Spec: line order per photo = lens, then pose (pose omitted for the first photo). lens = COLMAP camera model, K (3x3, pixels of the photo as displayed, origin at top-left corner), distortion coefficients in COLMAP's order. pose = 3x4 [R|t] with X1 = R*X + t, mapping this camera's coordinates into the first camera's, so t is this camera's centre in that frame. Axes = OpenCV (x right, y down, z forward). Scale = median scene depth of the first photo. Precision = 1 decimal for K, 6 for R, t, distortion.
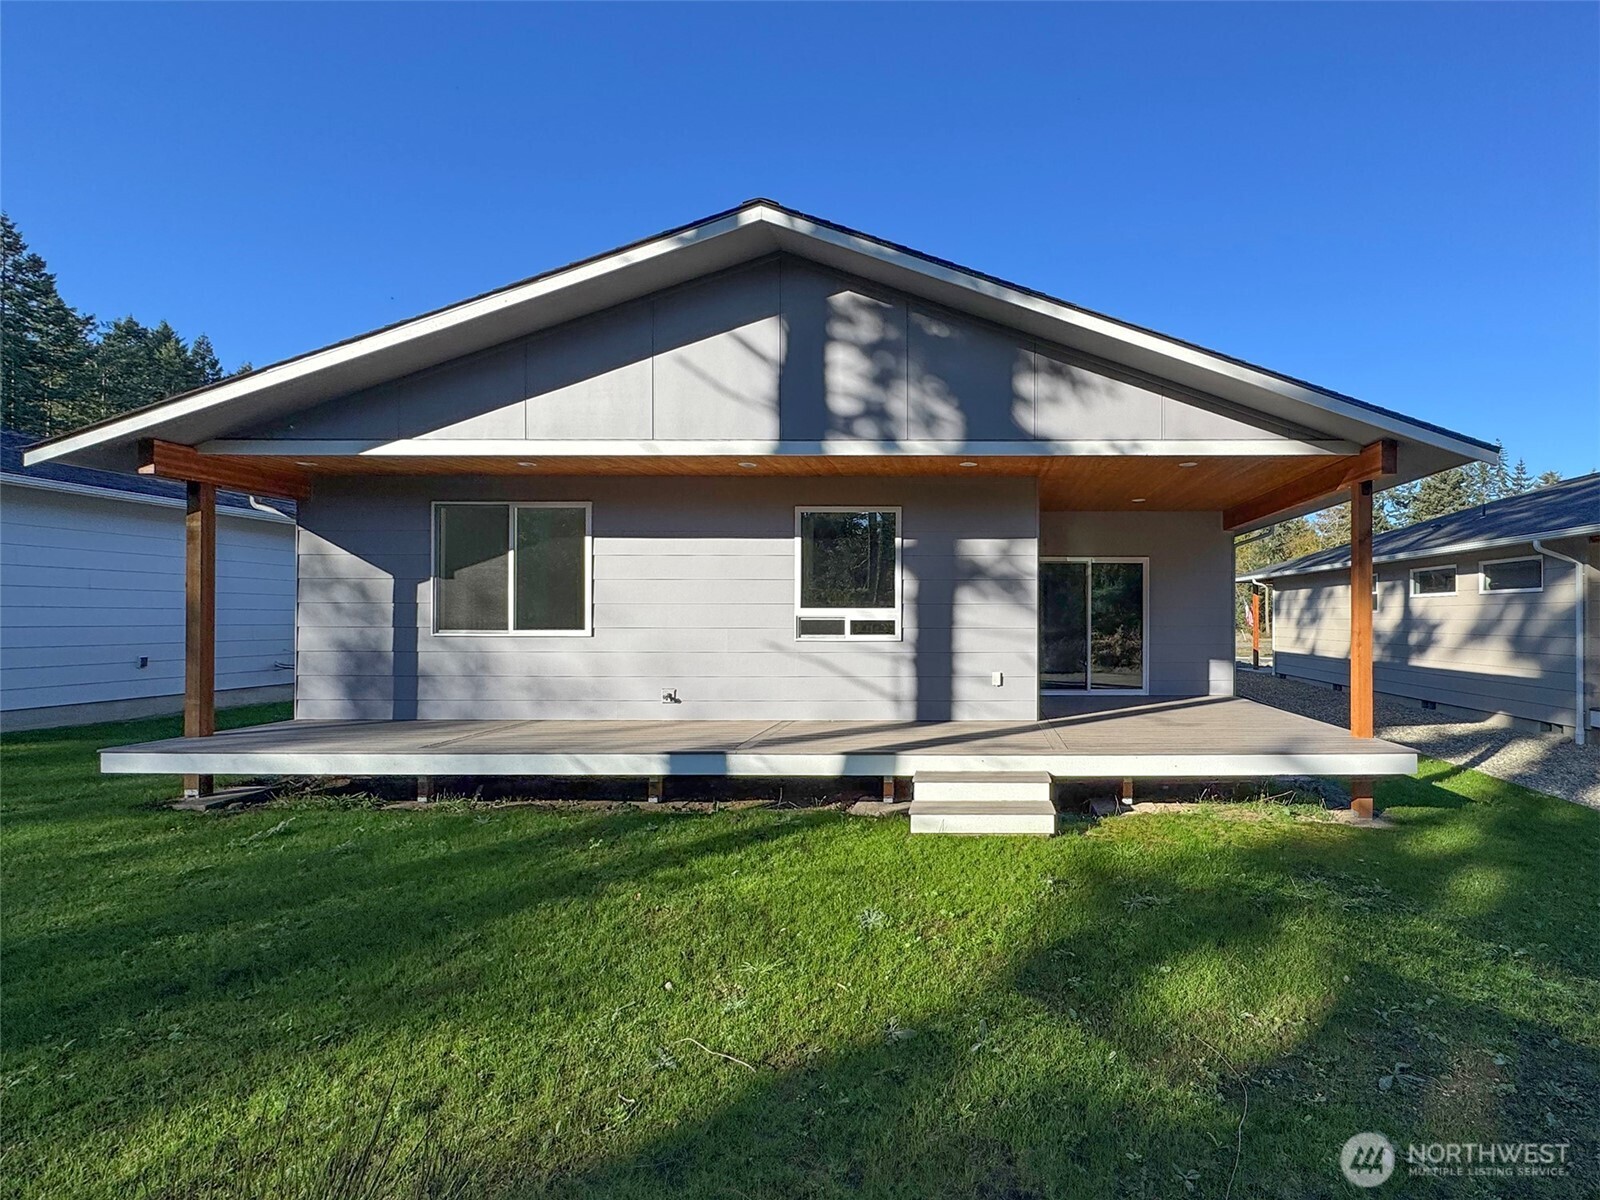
lens RADIAL K [[708.1, 0, 800.0], [0, 708.1, 600.0], [0, 0, 1]] dist [0.001767, 0.000687]
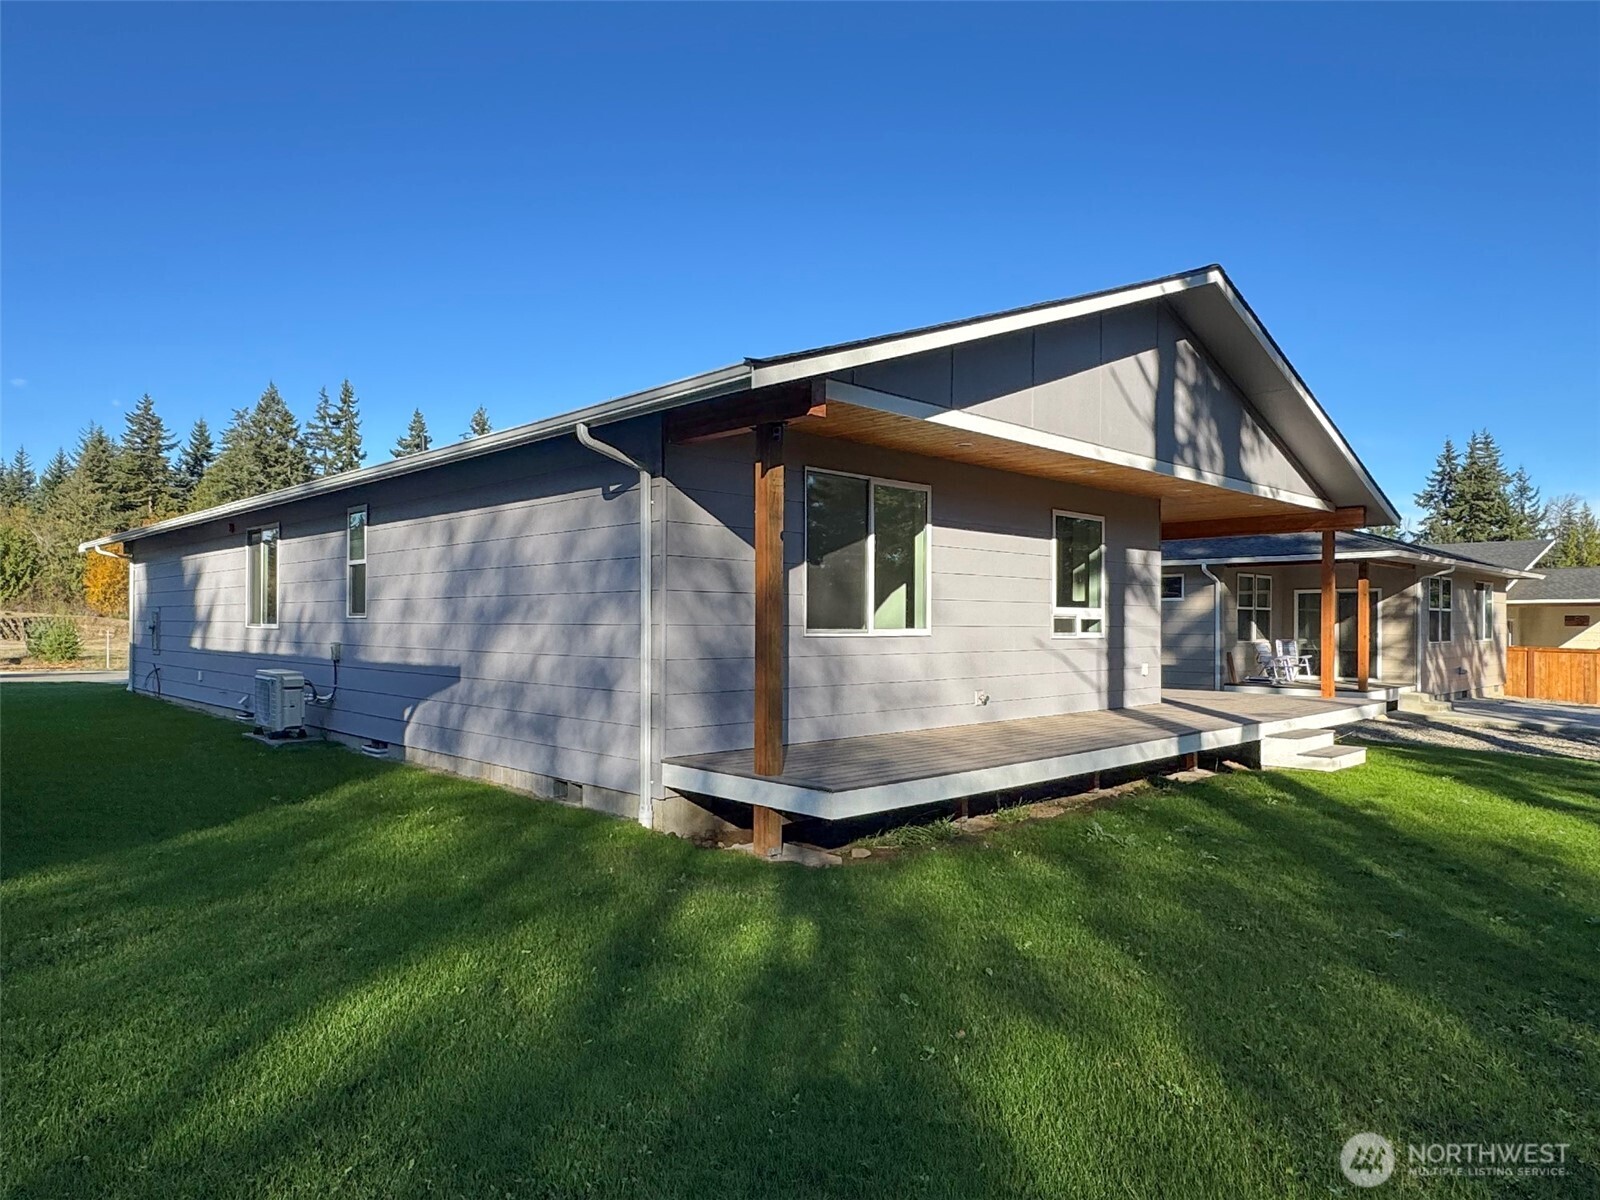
lens RADIAL K [[1002.4, 0, 800.0], [0, 1002.4, 600.0], [0, 0, 1]] dist [-0.005026, -0.000901]
pose [[0.718518, 0.015566, 0.695335, -1.293557], [-0.014567, 0.999867, -0.007331, 0.017696], [-0.695356, -0.004861, 0.718649, 0.205906]]
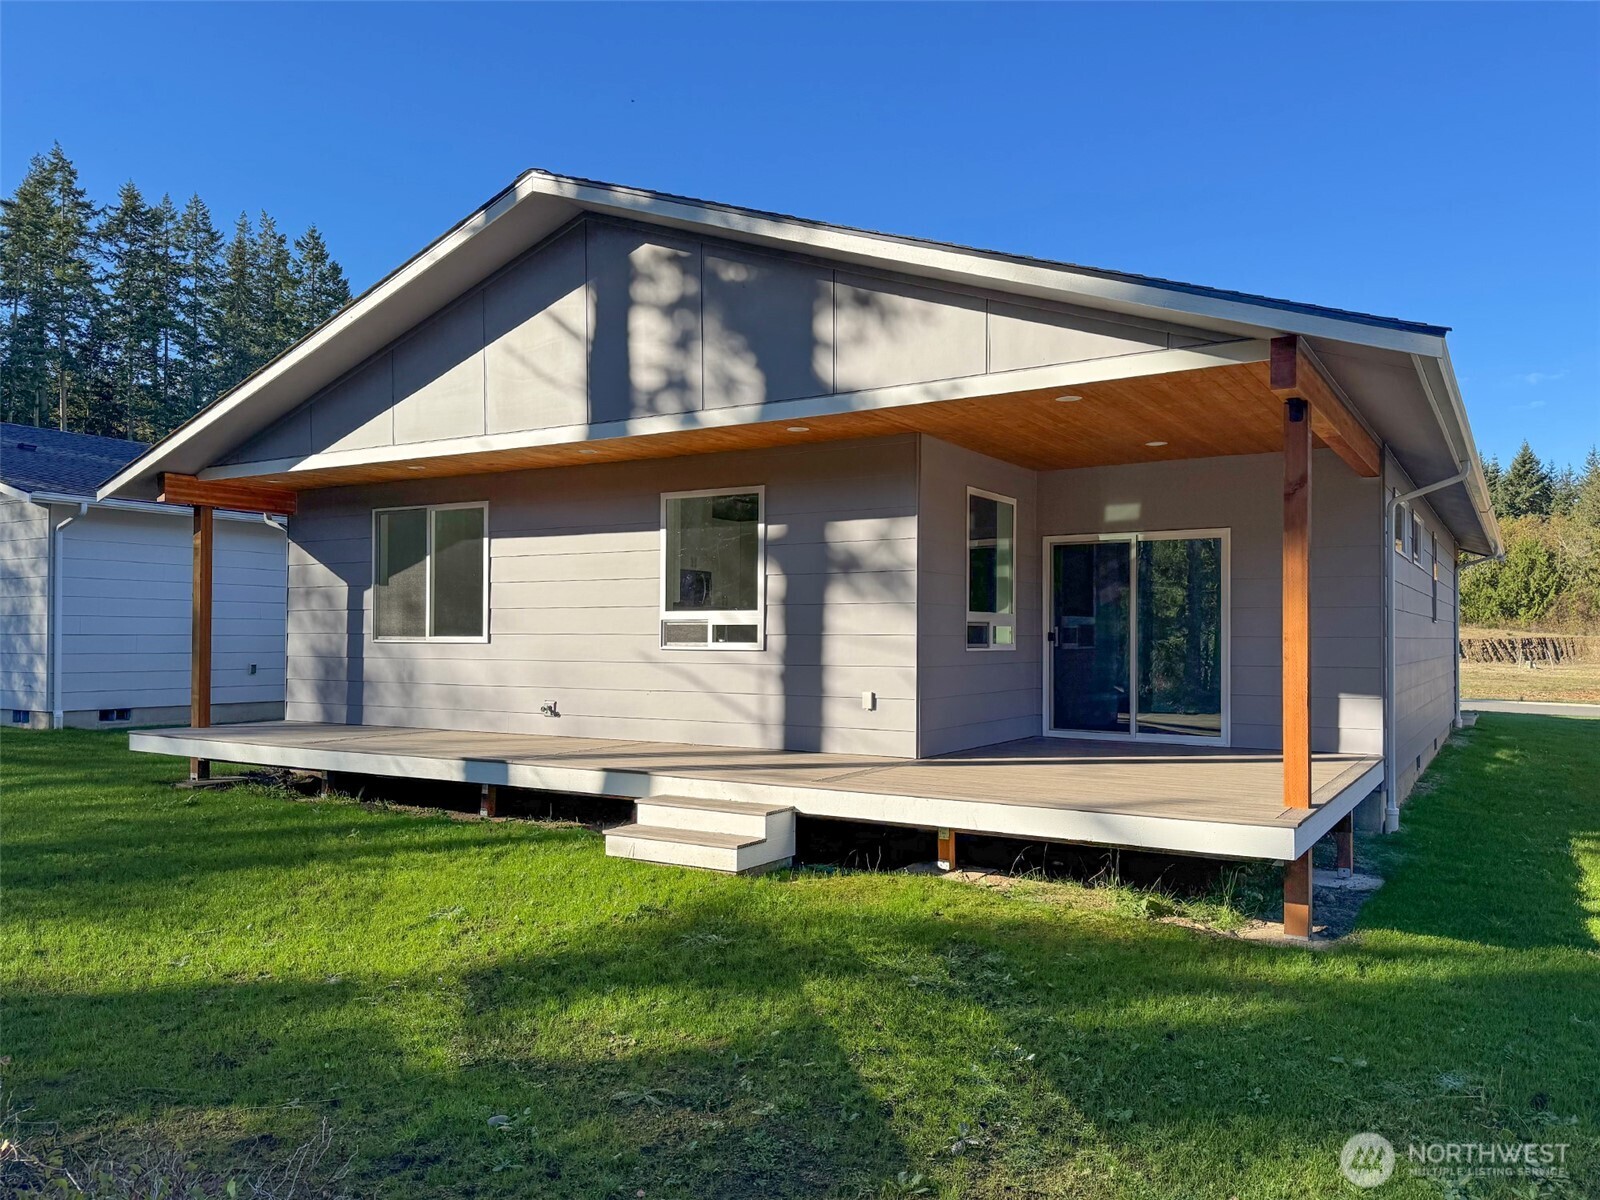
lens RADIAL K [[1153.8, 0, 800.0], [0, 1153.8, 600.0], [0, 0, 1]] dist [0.056247, -0.003122]
pose [[0.856285, -0.014176, -0.516308, 0.862440], [0.006412, 0.999838, -0.016817, 0.022701], [0.516463, 0.011090, 0.856238, -0.108181]]
